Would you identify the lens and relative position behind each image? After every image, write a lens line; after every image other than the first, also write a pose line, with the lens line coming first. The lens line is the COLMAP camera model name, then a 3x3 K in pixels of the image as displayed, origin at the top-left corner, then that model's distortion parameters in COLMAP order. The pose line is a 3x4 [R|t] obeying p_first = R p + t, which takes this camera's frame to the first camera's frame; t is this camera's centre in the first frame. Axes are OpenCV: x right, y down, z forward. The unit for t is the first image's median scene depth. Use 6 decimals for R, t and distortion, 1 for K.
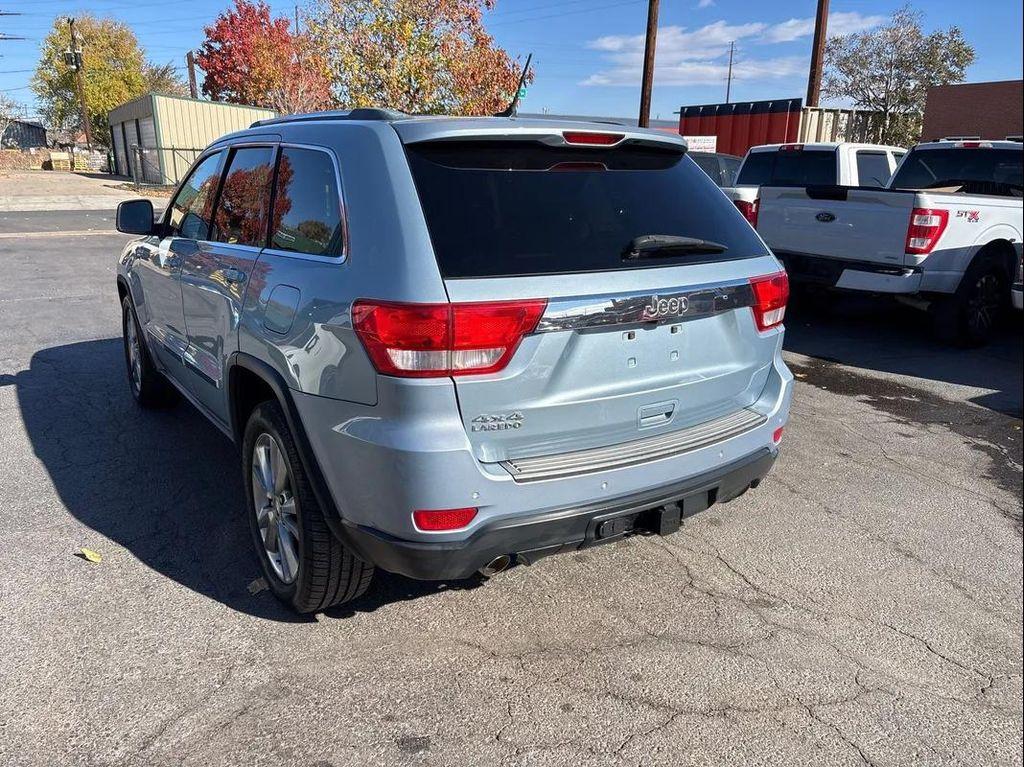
lens RADIAL K [[776.7, 0, 511.8], [0, 776.7, 386.9], [0, 0, 1]] dist [0.051706, -0.062575]
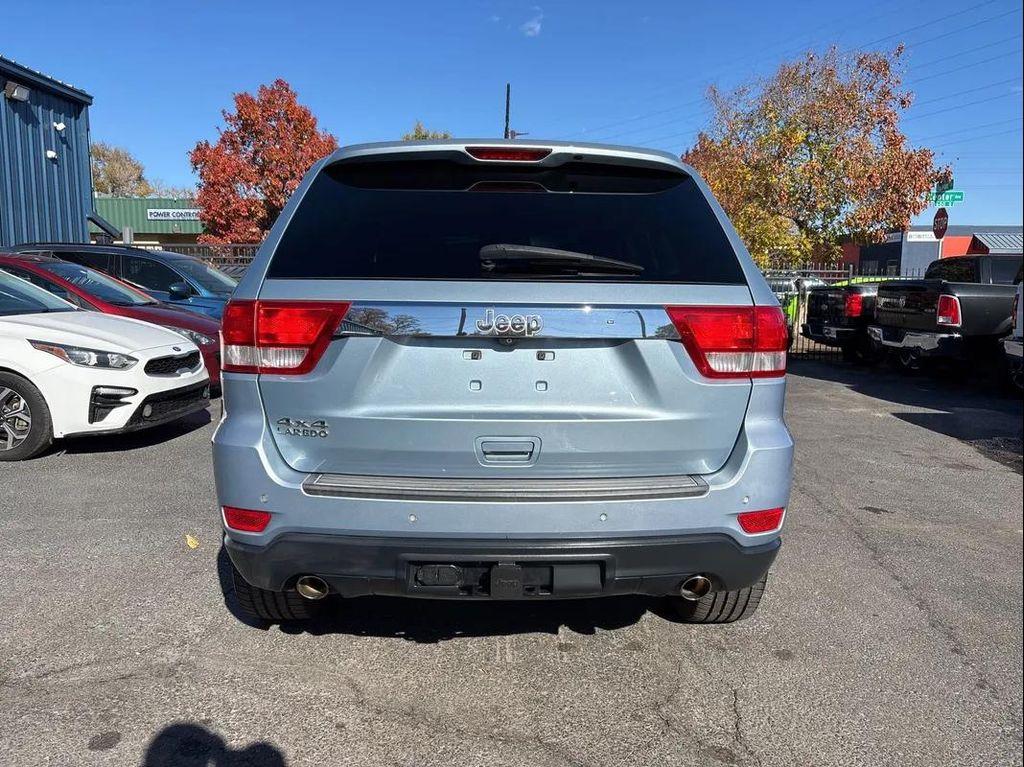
lens RADIAL K [[777.0, 0, 515.0], [0, 777.0, 385.6], [0, 0, 1]] dist [0.053180, -0.066610]
pose [[0.845828, 0.062214, -0.529815, 0.510001], [-0.142497, 0.983437, -0.112010, 0.046503], [0.514071, 0.170238, 0.840684, 0.221035]]
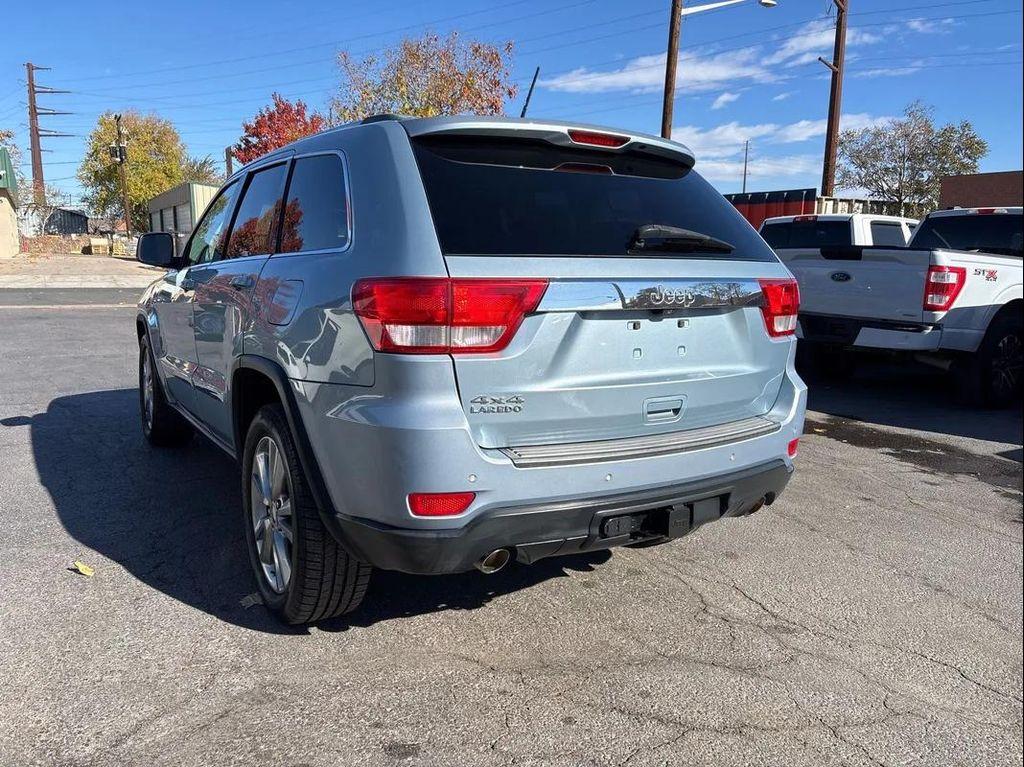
lens RADIAL K [[775.8, 0, 506.7], [0, 775.8, 386.2], [0, 0, 1]] dist [0.053594, -0.064238]
pose [[0.999452, 0.010600, -0.031369, 0.016864], [-0.014001, 0.993801, -0.110289, 0.092357], [0.030005, 0.110667, 0.993404, 0.024553]]
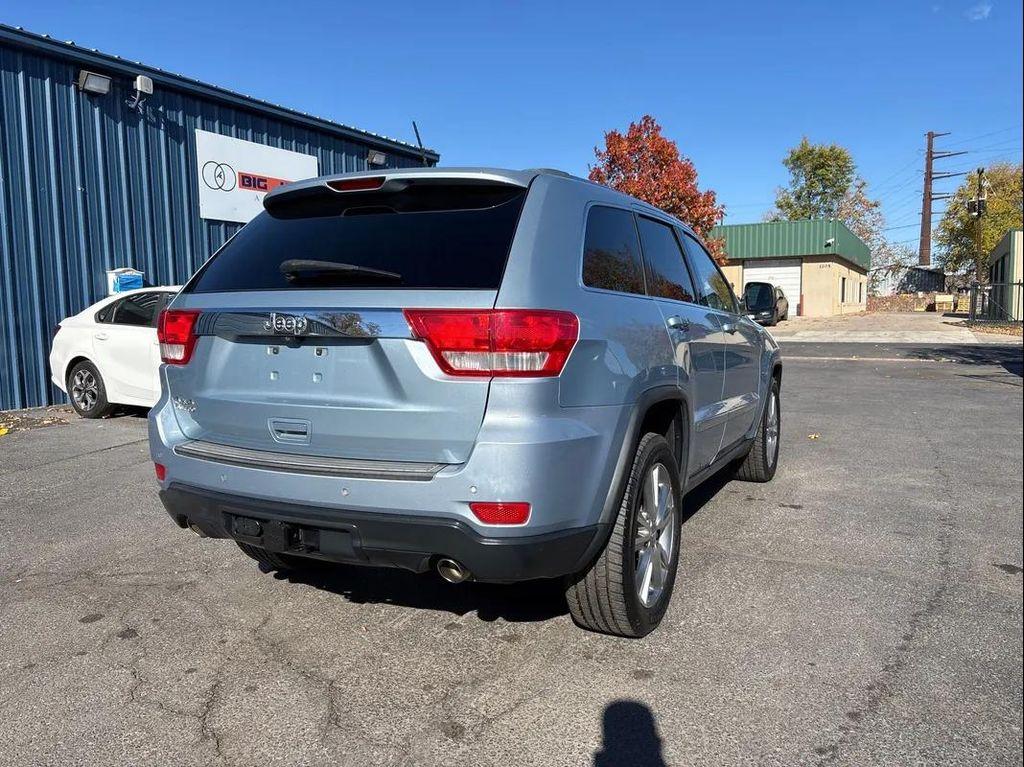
lens RADIAL K [[775.8, 0, 506.7], [0, 775.8, 386.2], [0, 0, 1]] dist [0.053594, -0.064238]
pose [[0.488668, 0.068336, -0.869789, 0.971677], [-0.223349, 0.973506, -0.048997, -0.028045], [0.843397, 0.218210, 0.490984, 0.575727]]
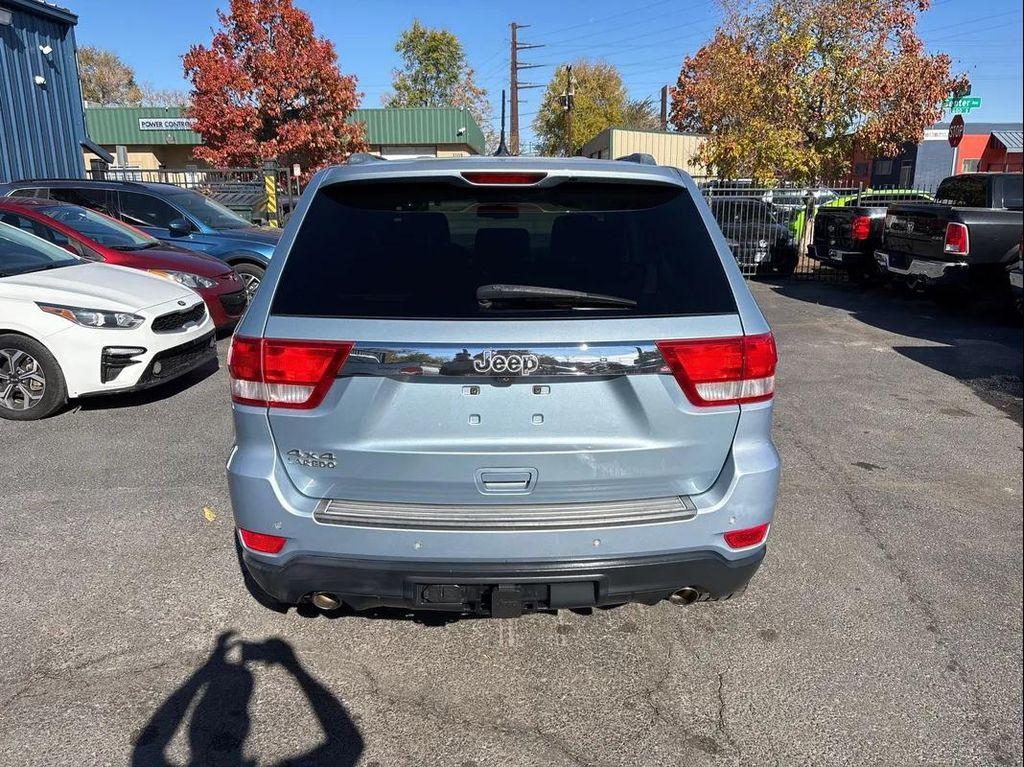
lens RADIAL K [[777.0, 0, 510.2], [0, 777.0, 382.0], [0, 0, 1]] dist [0.054625, -0.069208]
pose [[0.840653, 0.114302, -0.529375, 0.520855], [-0.131651, 0.991284, 0.004973, -0.066604], [0.525329, 0.065512, 0.848373, 0.185798]]
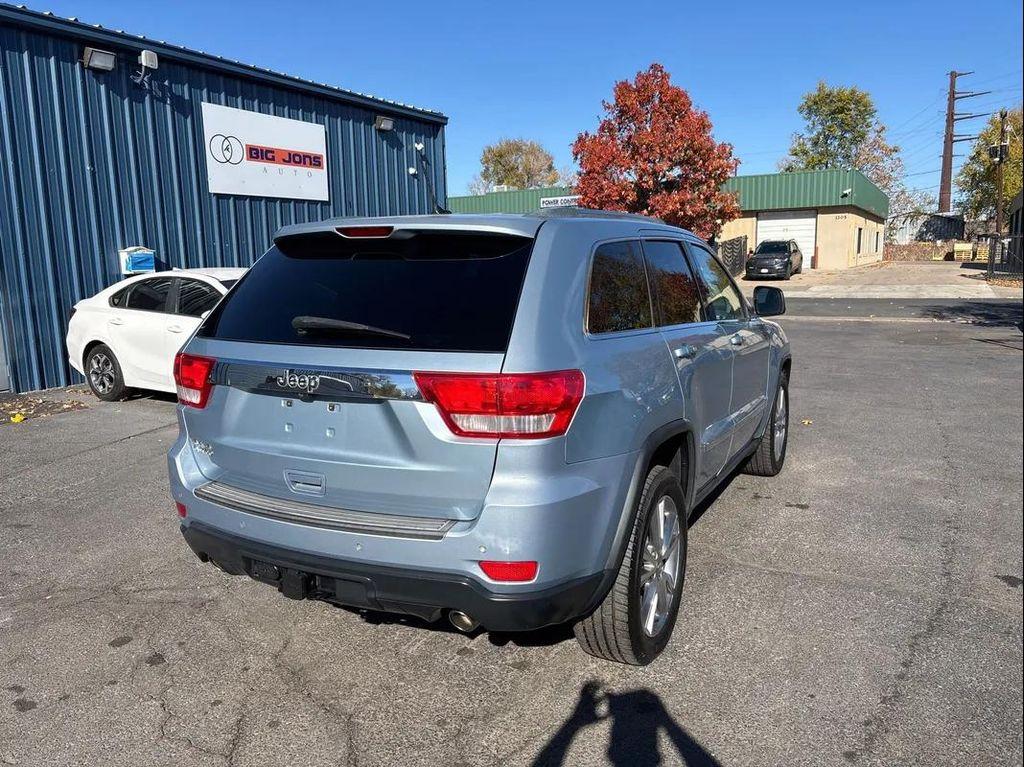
lens RADIAL K [[774.8, 0, 503.5], [0, 774.8, 383.6], [0, 0, 1]] dist [0.058262, -0.071877]
pose [[0.473011, 0.118355, -0.873071, 0.978182], [-0.216714, 0.976121, 0.014914, -0.136053], [0.853988, 0.182153, 0.487366, 0.548359]]
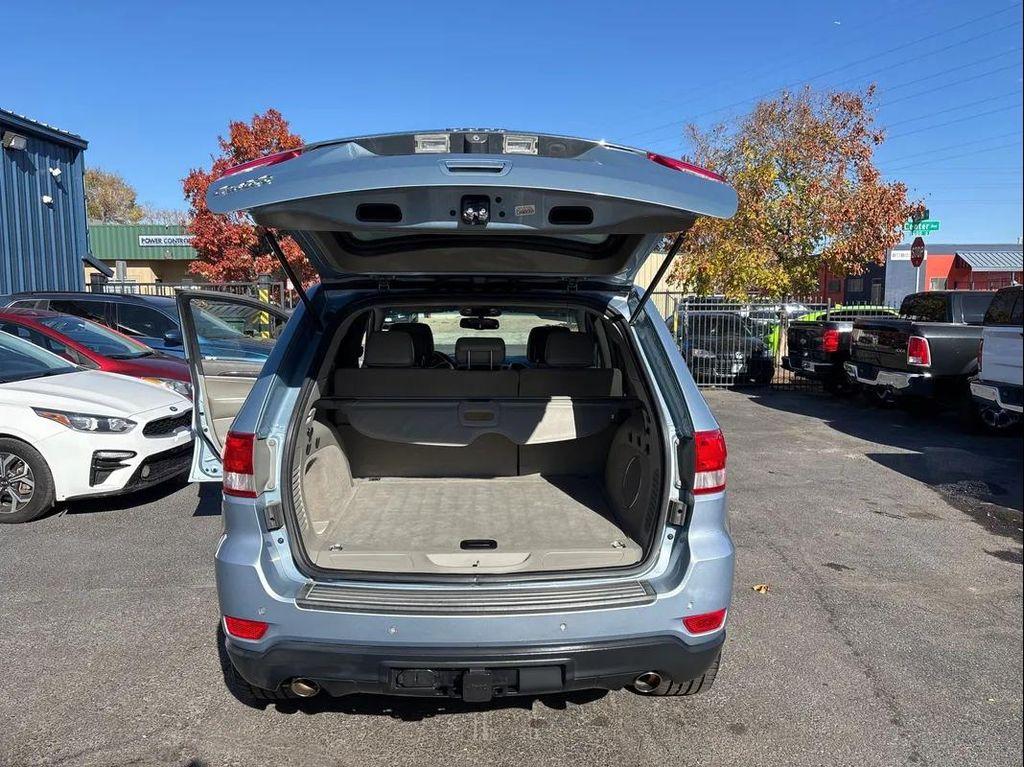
lens RADIAL K [[776.0, 0, 512.3], [0, 776.0, 381.9], [0, 0, 1]] dist [0.056895, -0.068384]
pose [[0.850334, 0.041177, -0.524630, 0.572768], [-0.132187, 0.981683, -0.137202, -0.050197], [0.509371, 0.186017, 0.840202, 0.136541]]
